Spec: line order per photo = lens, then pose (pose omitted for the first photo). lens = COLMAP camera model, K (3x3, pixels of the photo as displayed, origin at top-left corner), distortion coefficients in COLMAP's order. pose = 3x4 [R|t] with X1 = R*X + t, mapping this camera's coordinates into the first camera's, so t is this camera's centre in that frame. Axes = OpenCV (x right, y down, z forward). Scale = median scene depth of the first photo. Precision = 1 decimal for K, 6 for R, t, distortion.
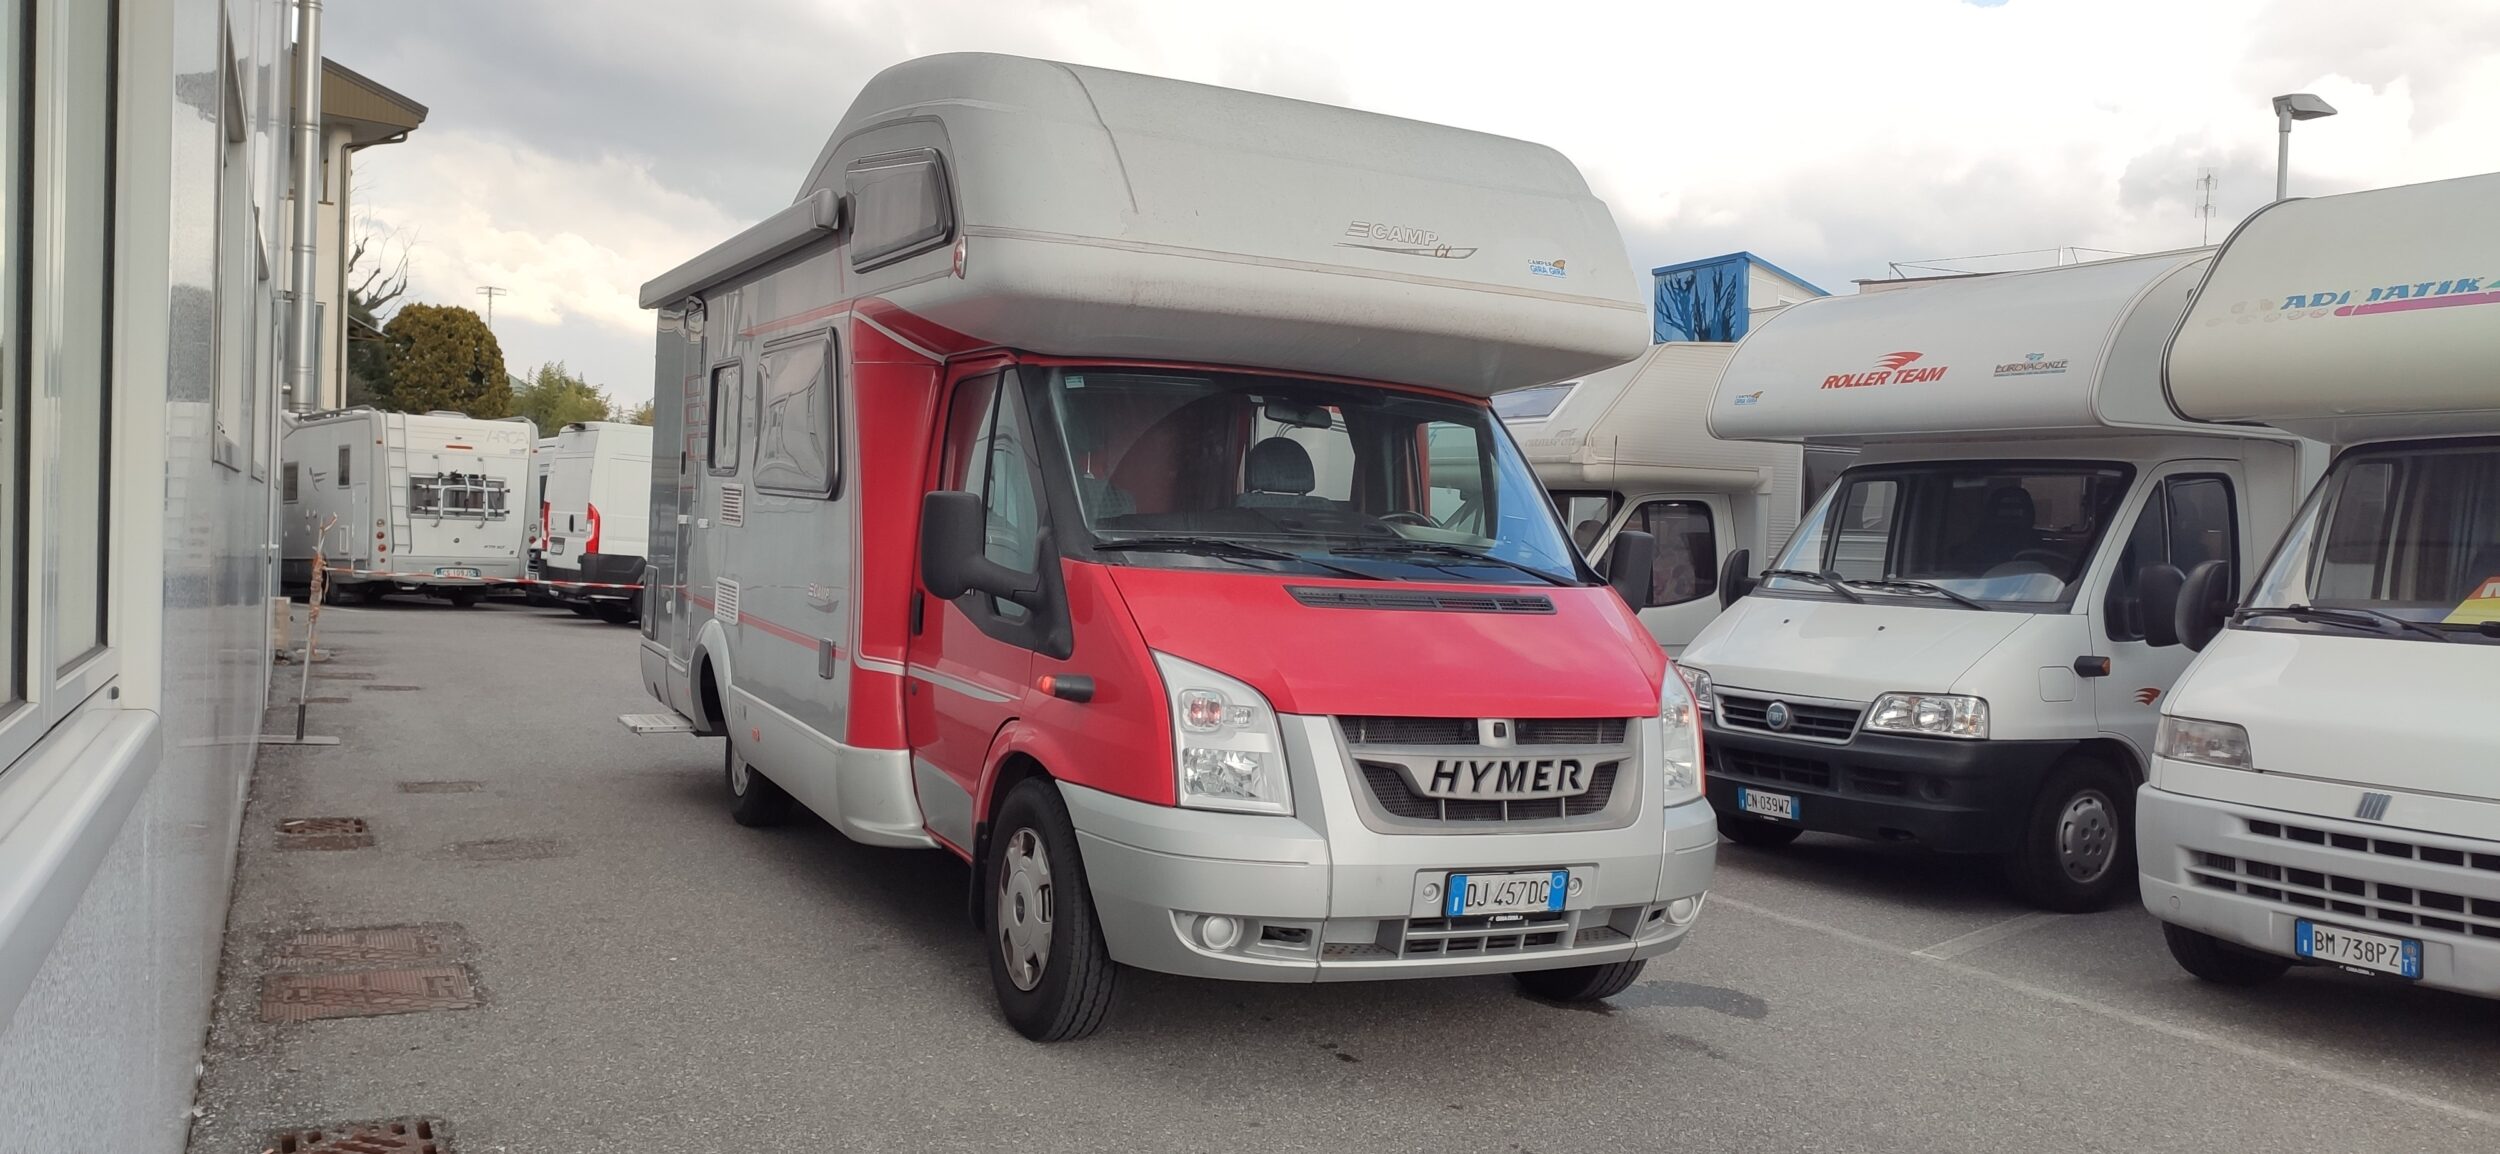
lens RADIAL K [[1927.0, 0, 1250.0], [0, 1927.0, 577.0], [0, 0, 1]] dist [0.054691, -0.000317]
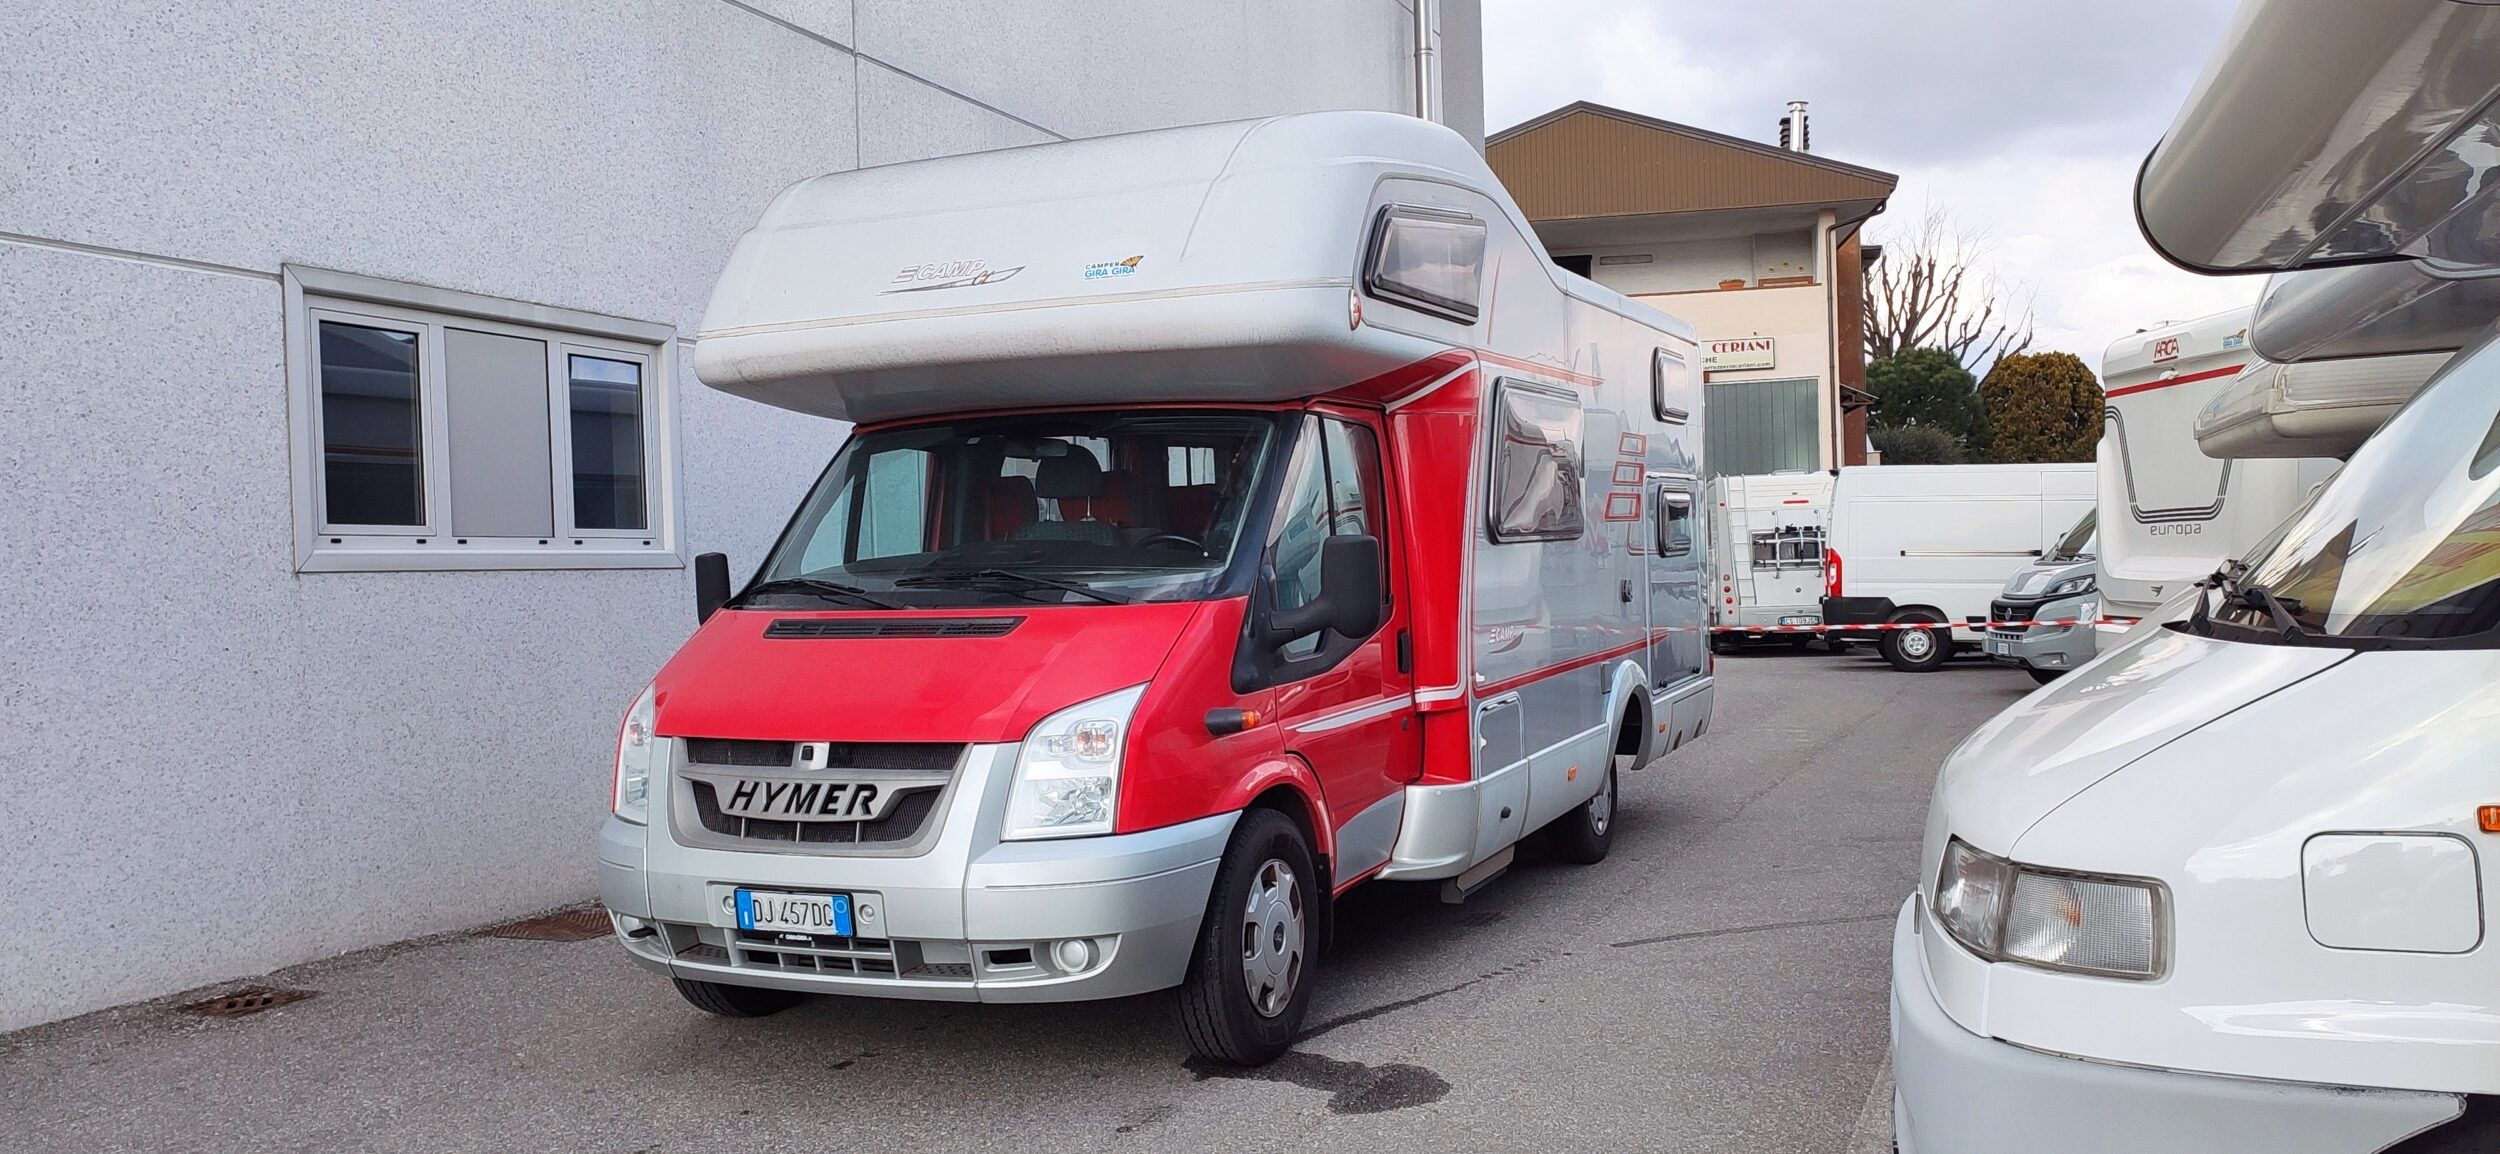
lens RADIAL K [[1927.0, 0, 1250.0], [0, 1927.0, 577.0], [0, 0, 1]] dist [0.054691, -0.000317]
pose [[0.618462, -0.058591, -0.783627, 1.079335], [0.038925, 0.998276, -0.043919, 0.040023], [0.784850, -0.003341, 0.619677, 0.546303]]
